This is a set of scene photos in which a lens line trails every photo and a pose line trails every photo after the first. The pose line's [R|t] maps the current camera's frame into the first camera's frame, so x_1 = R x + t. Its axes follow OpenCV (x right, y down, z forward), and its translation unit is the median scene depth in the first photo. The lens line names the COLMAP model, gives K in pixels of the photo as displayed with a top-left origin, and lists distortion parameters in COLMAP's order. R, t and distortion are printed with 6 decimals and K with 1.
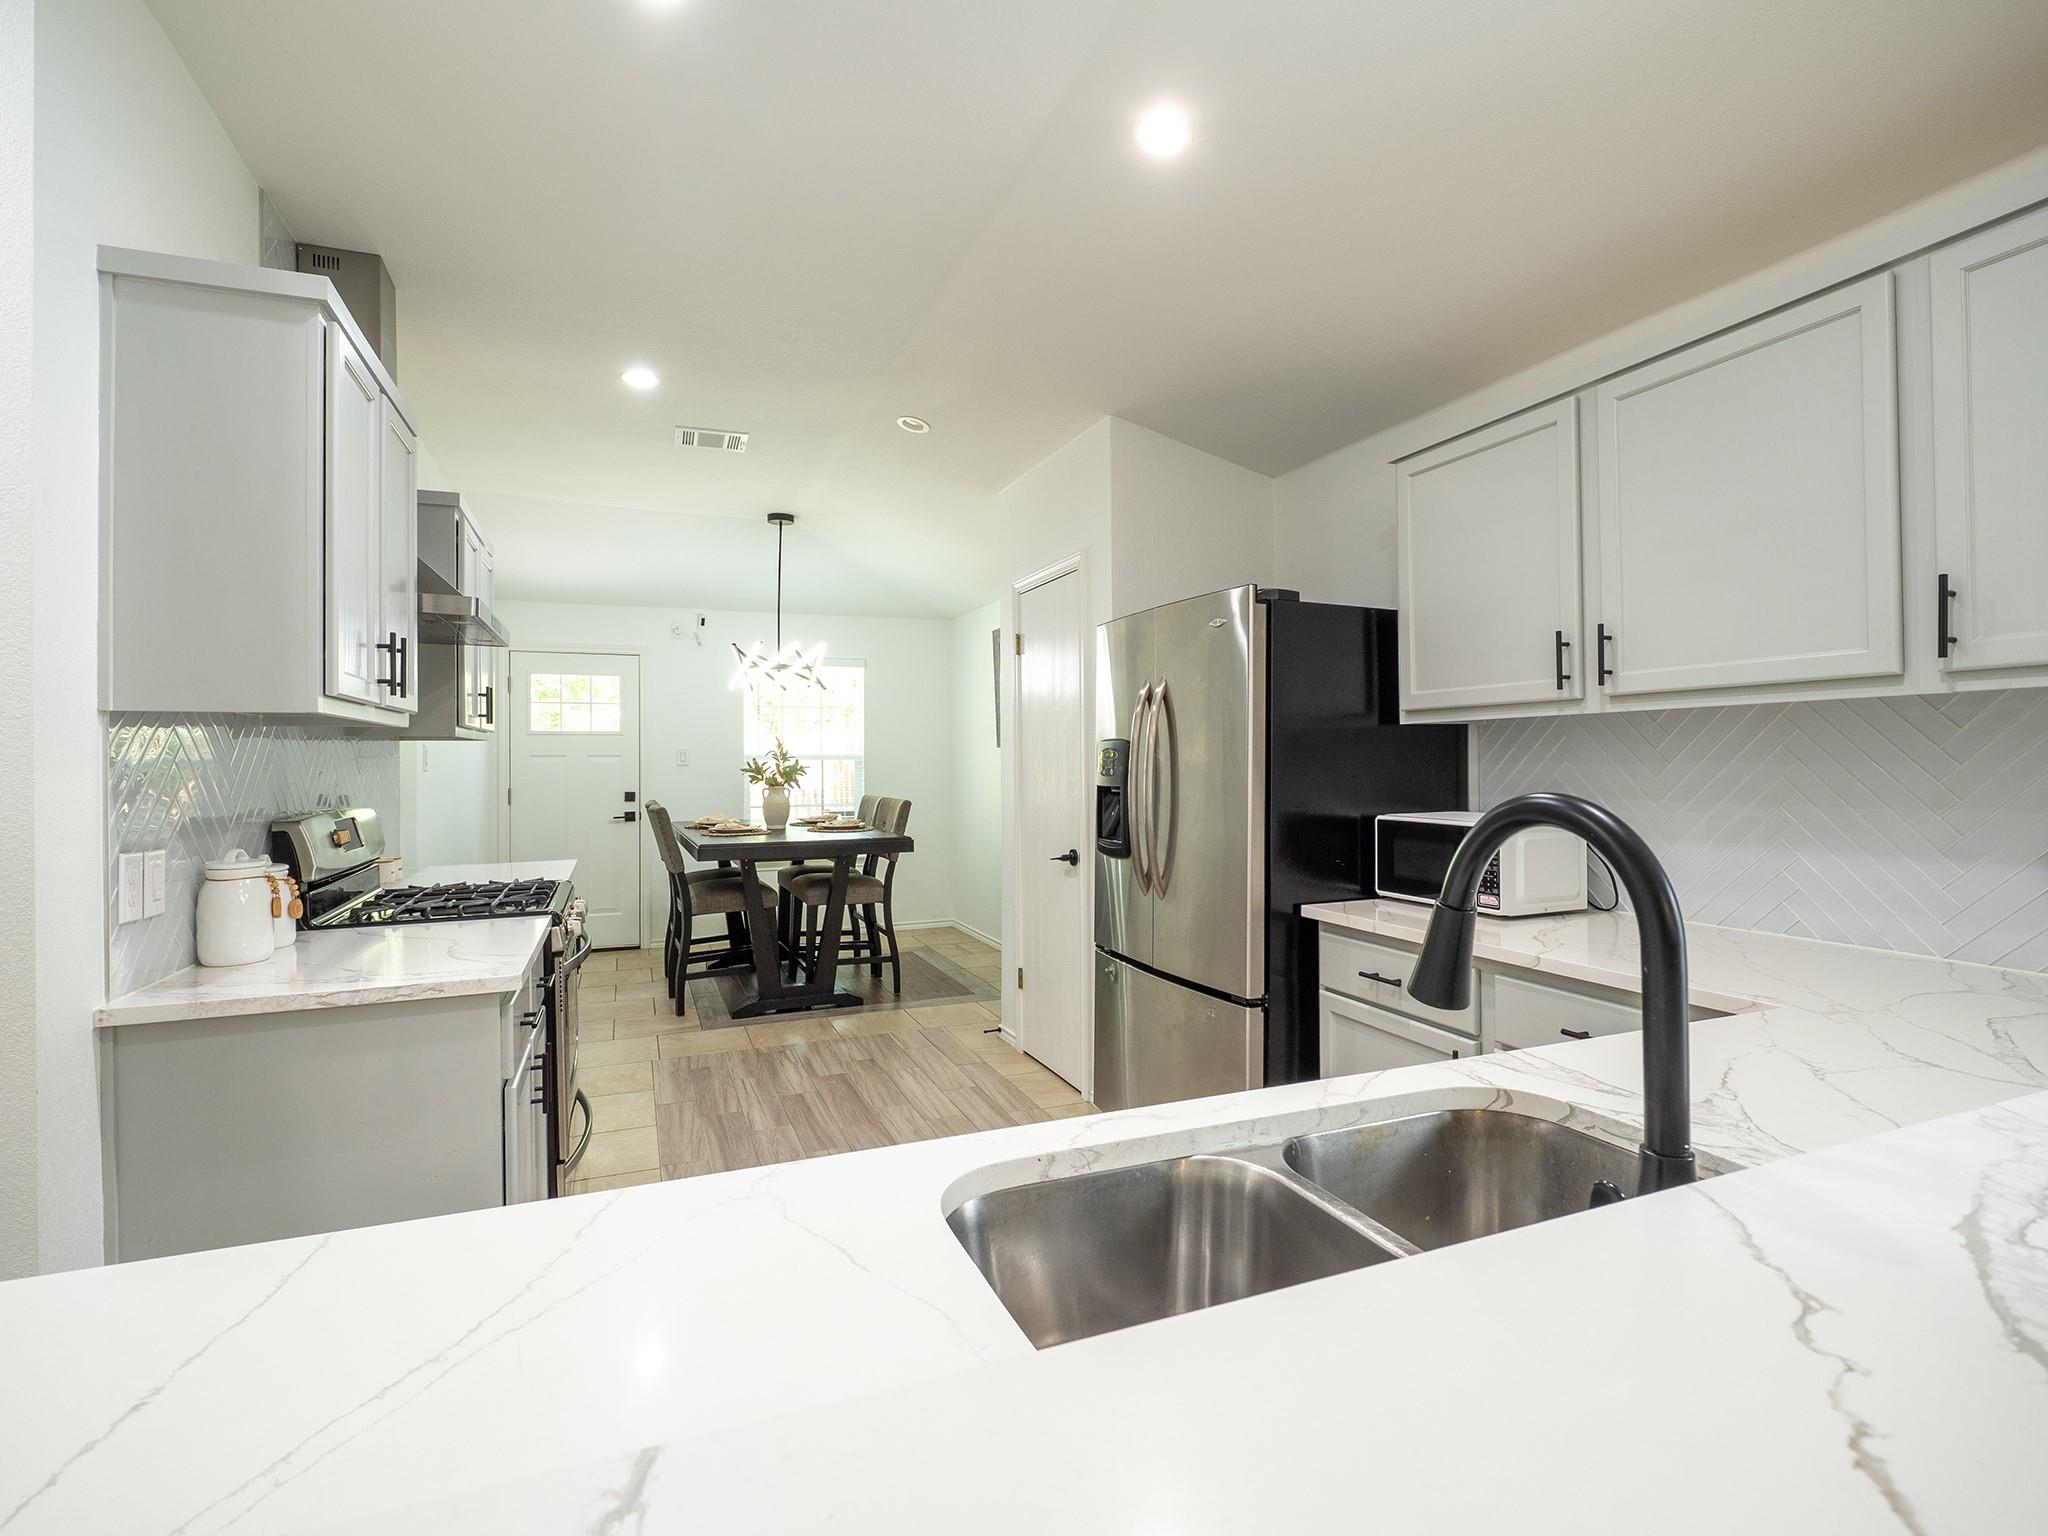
lens RADIAL K [[974.4, 0, 1012.9], [0, 974.4, 757.9], [0, 0, 1]] dist [-0.009156, -0.001665]
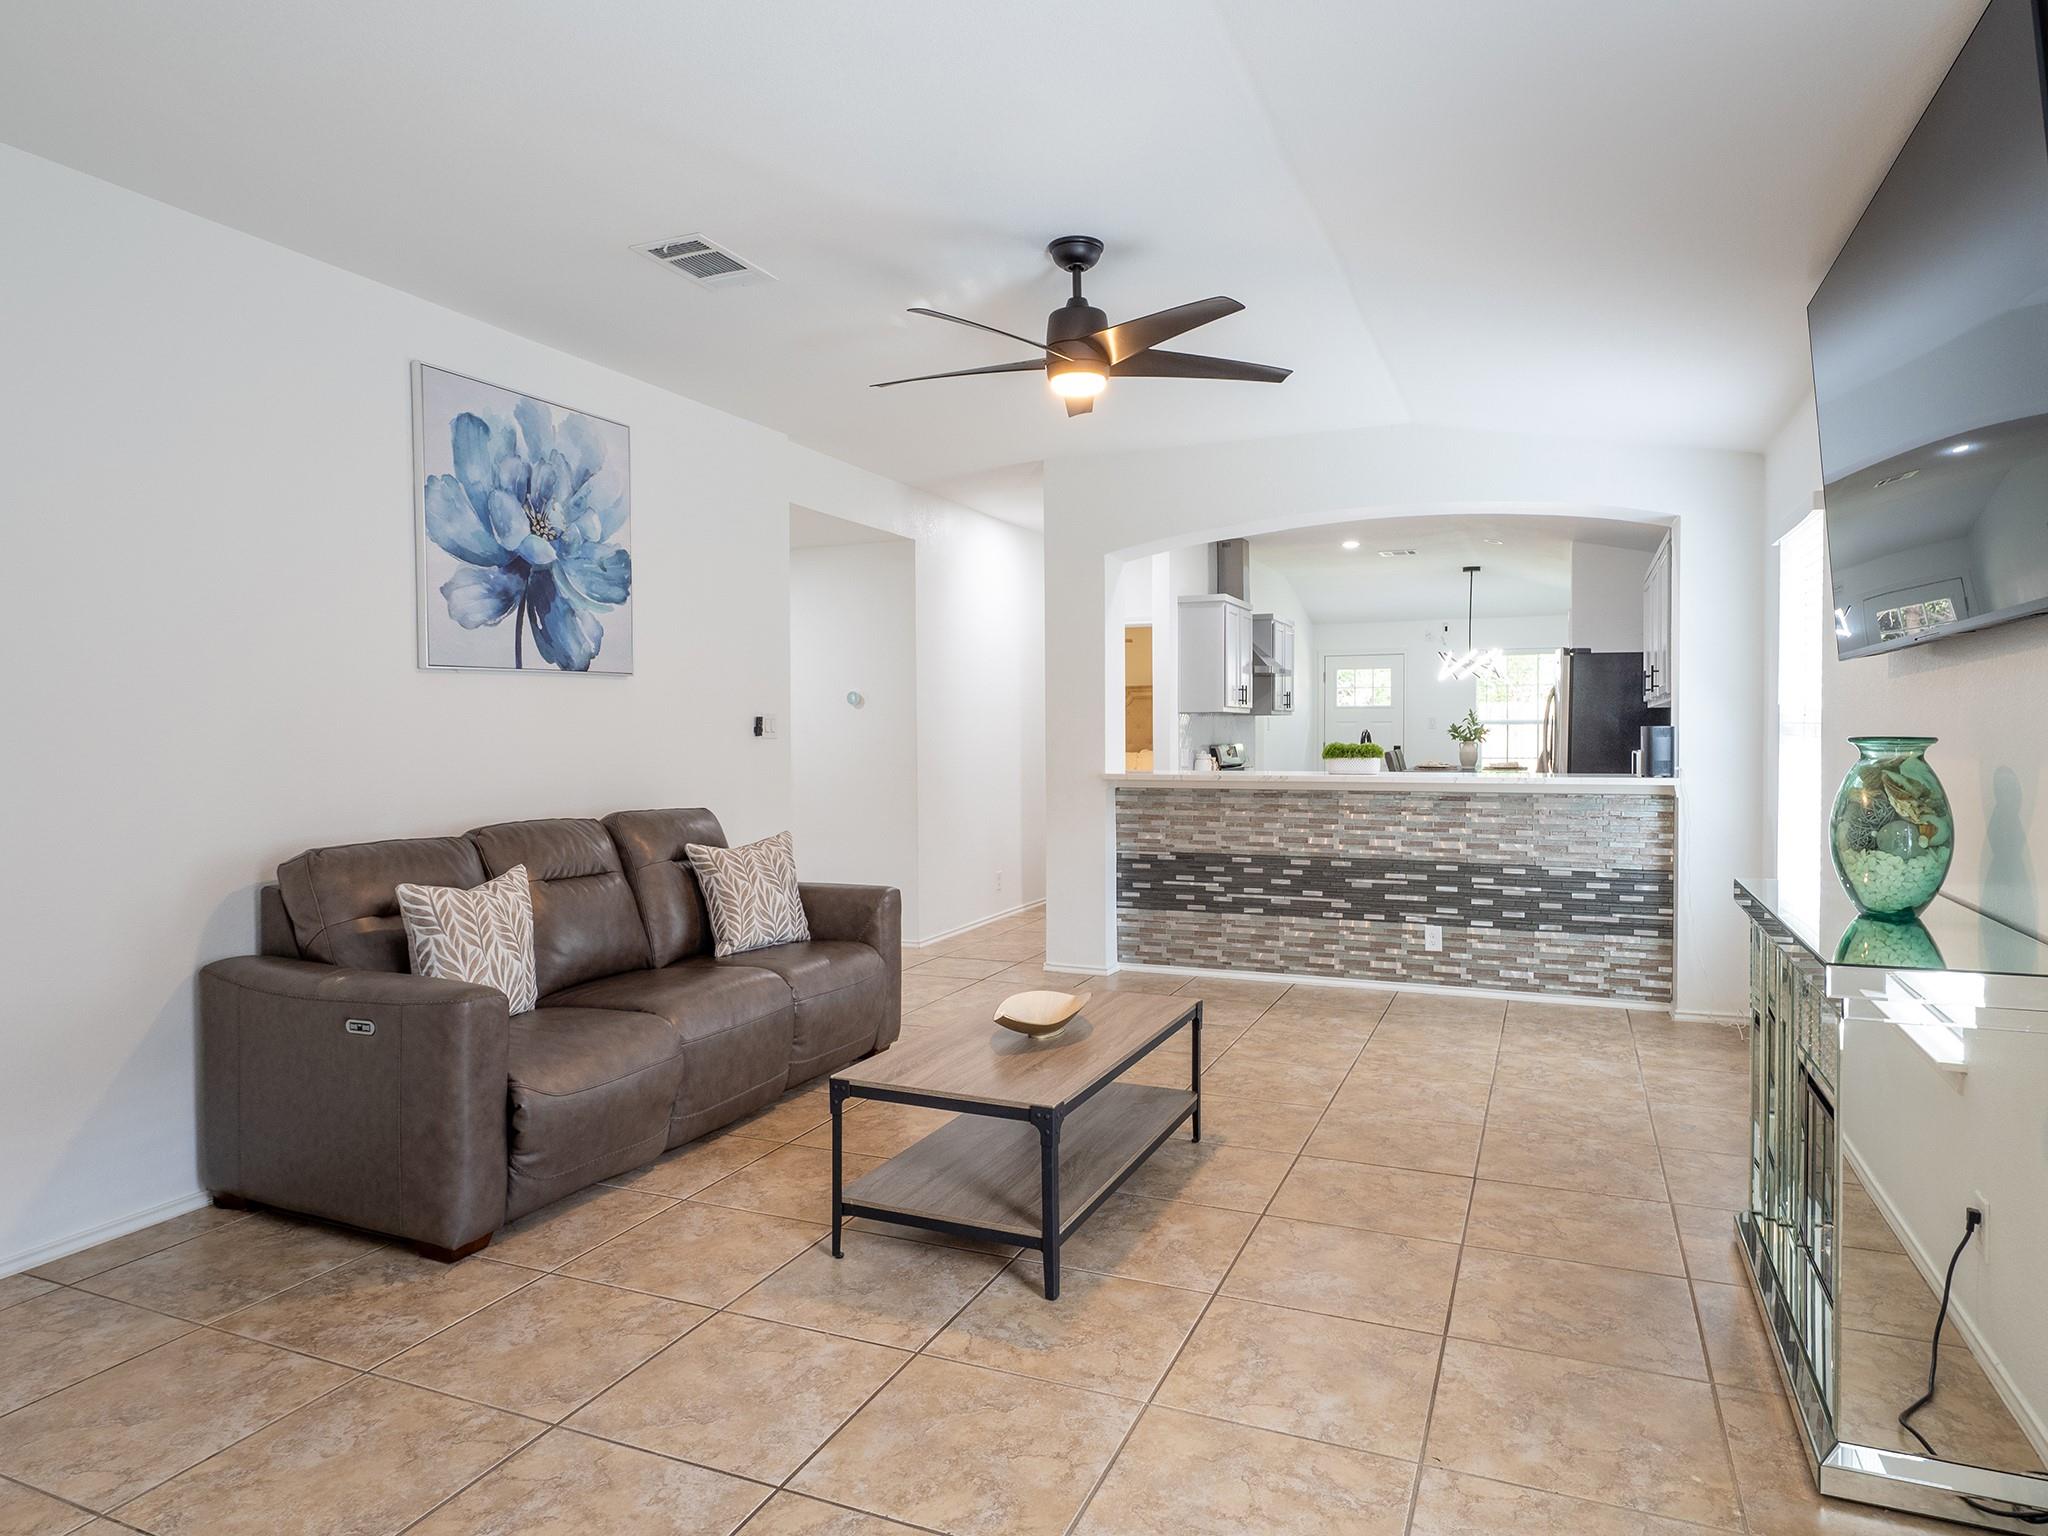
lens RADIAL K [[1240.3, 0, 1022.9], [0, 1240.3, 759.6], [0, 0, 1]] dist [0.008557, -0.001082]
pose [[0.707601, 0.020329, -0.706320, 0.977031], [0.001050, 0.999555, 0.029821, -0.002875], [0.706612, -0.021843, 0.707264, -1.353325]]
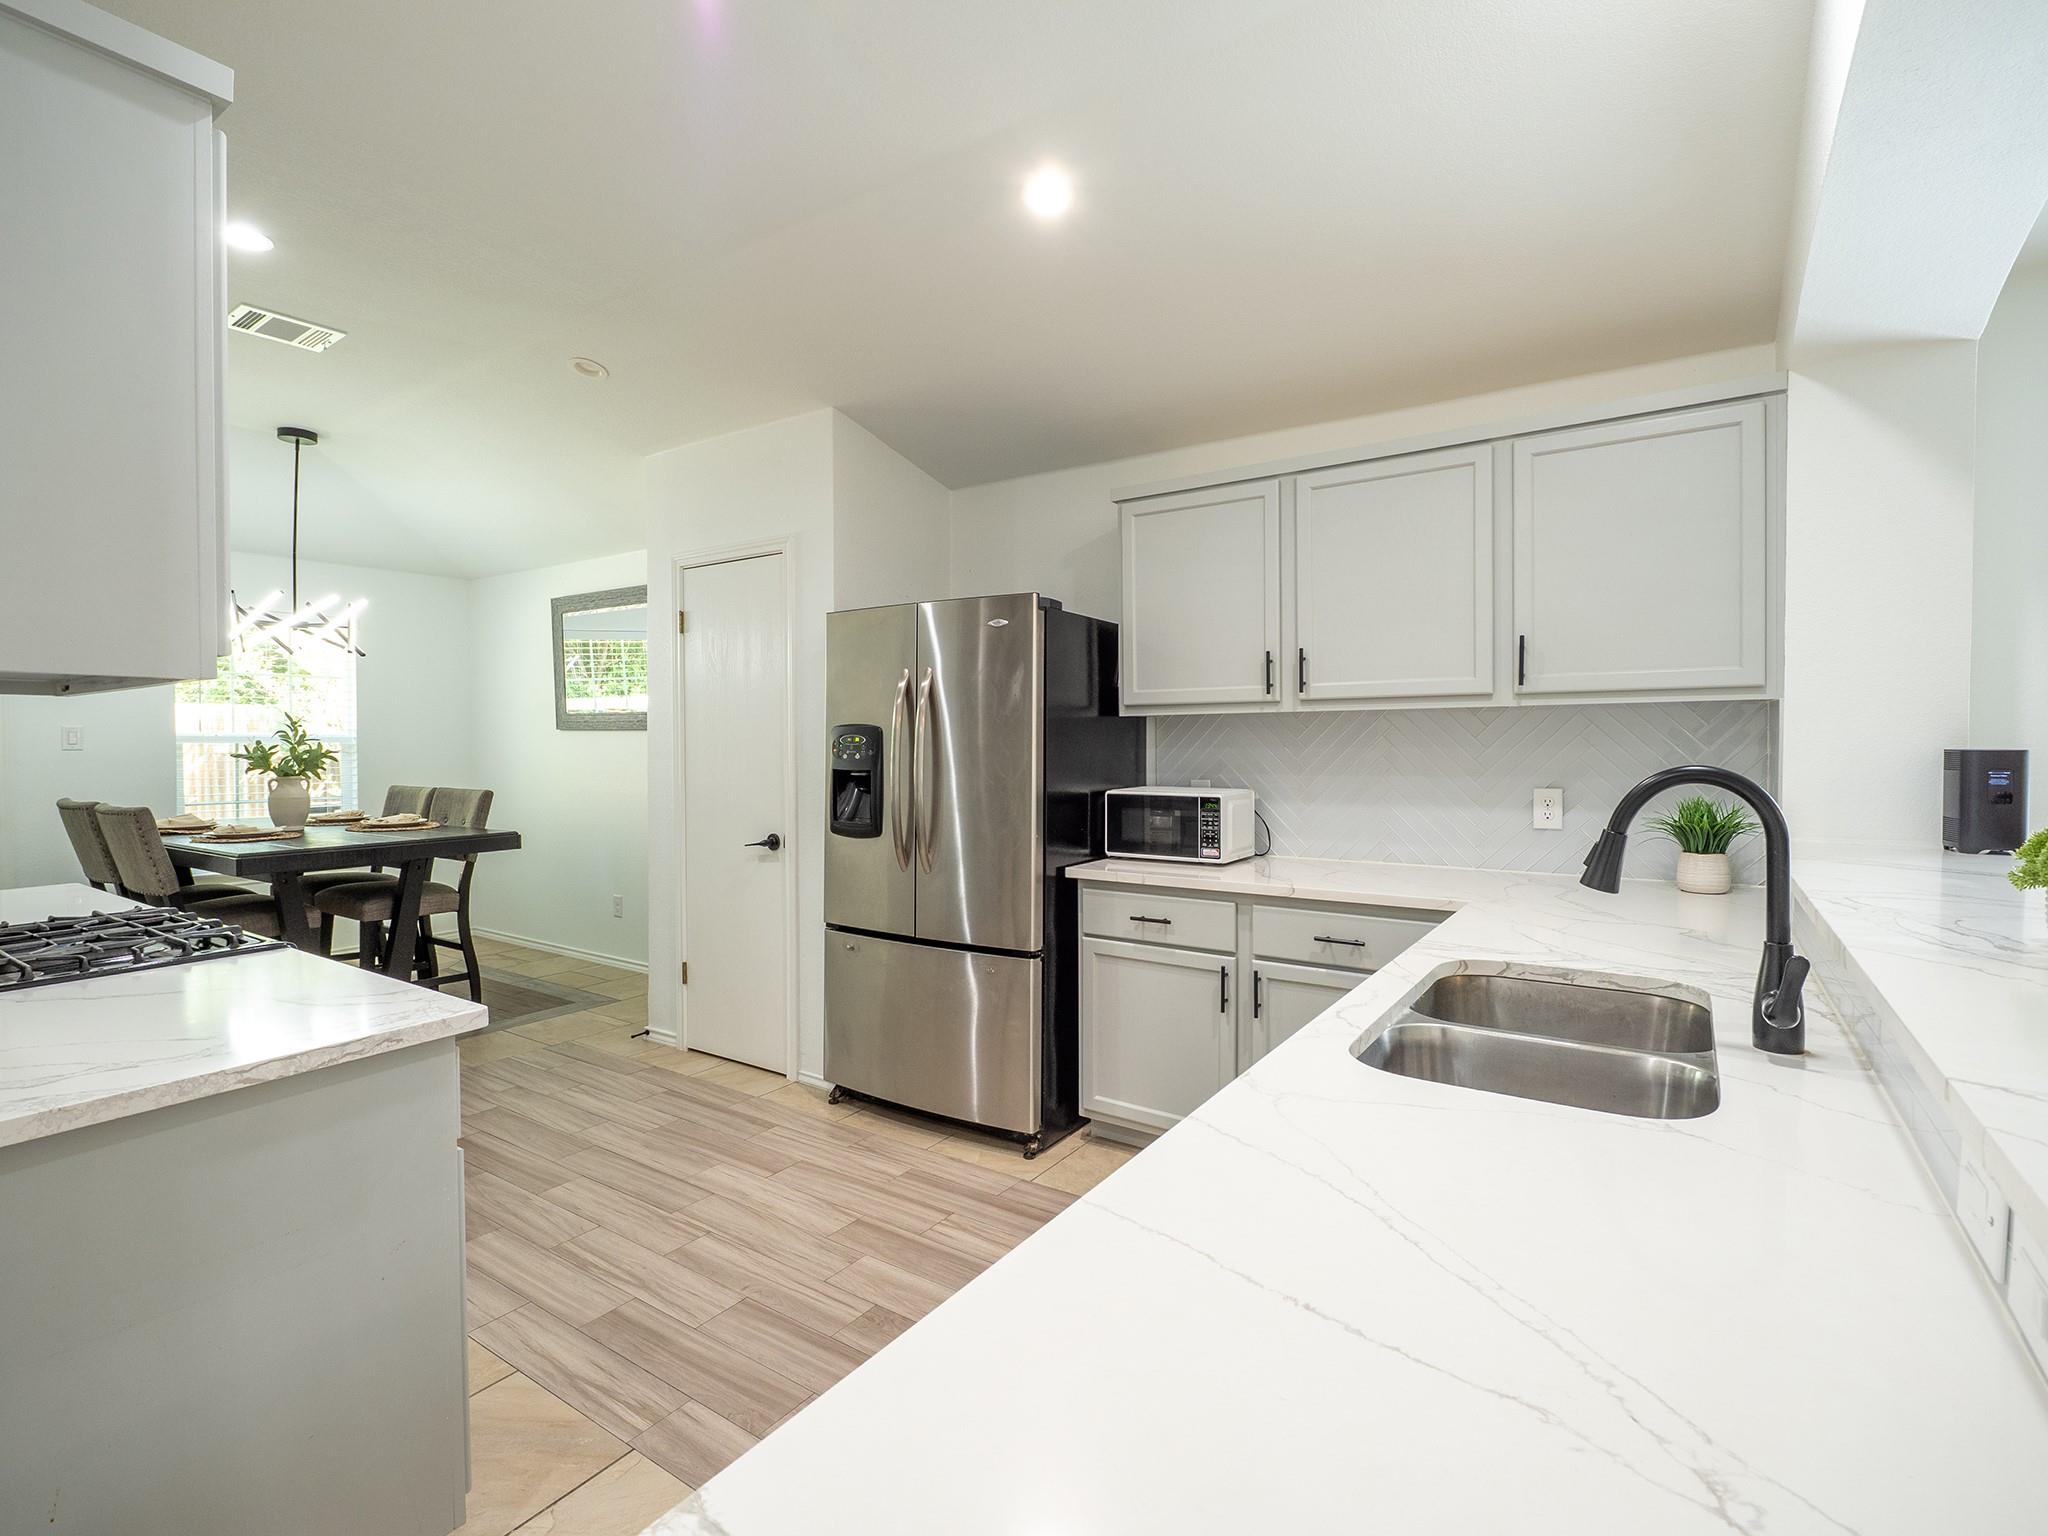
lens RADIAL K [[974.4, 0, 1014.4], [0, 974.4, 760.0], [0, 0, 1]] dist [-0.009156, -0.001665]
pose [[0.828271, -0.007067, 0.560283, -0.293051], [-0.003656, 0.999831, 0.018016, -0.000638], [-0.560316, -0.016970, 0.828105, 0.038559]]
